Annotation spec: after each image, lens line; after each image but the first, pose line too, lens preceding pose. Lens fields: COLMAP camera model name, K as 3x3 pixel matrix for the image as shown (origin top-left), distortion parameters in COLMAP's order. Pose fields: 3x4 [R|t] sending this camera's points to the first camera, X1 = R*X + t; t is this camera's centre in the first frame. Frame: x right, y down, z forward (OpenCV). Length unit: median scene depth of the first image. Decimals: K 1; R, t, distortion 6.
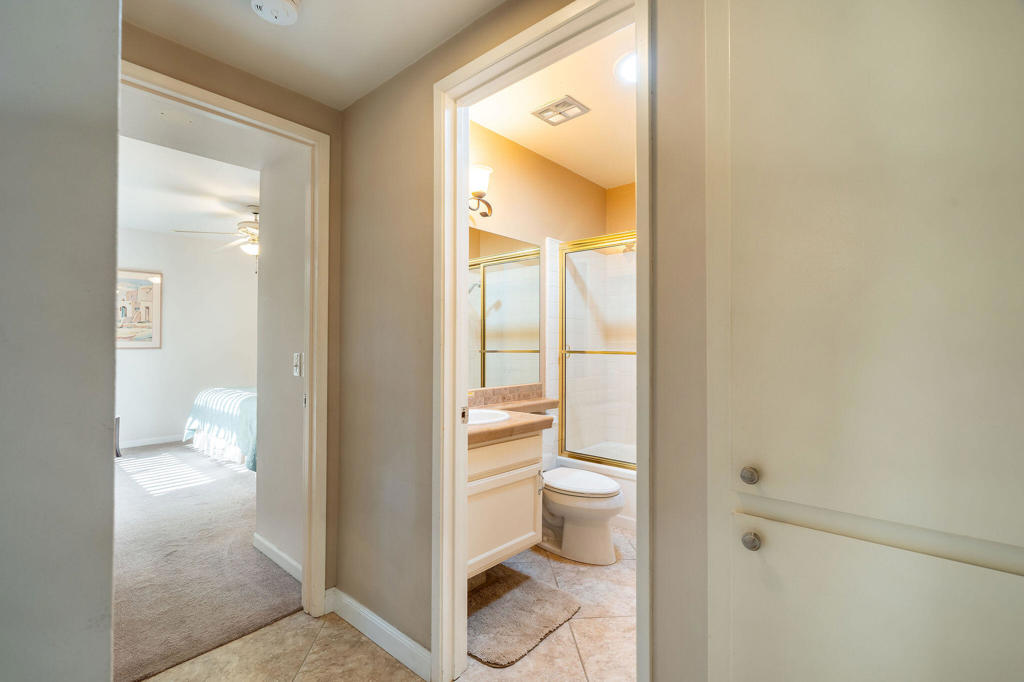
lens RADIAL K [[456.2, 0, 510.4], [0, 456.2, 339.0], [0, 0, 1]] dist [-0.003000, 0.000653]
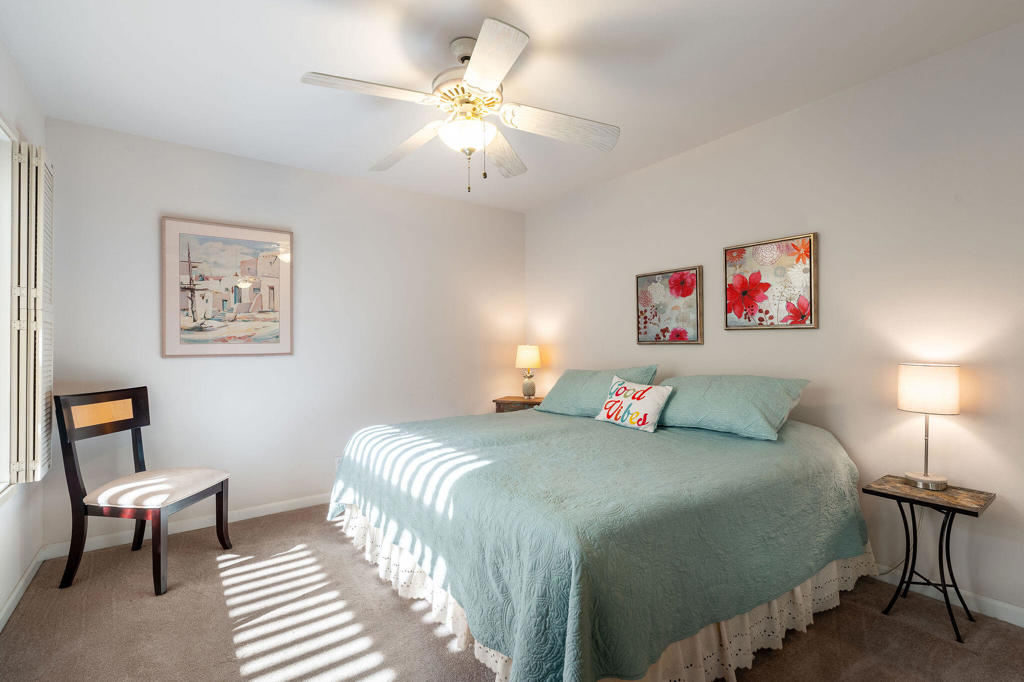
lens RADIAL K [[456.2, 0, 510.4], [0, 456.2, 339.0], [0, 0, 1]] dist [-0.003000, 0.000653]
pose [[0.976301, -0.010484, -0.216164, -0.357158], [0.011799, 0.999919, 0.004795, 0.000391], [0.216096, -0.007232, 0.976345, 0.477088]]
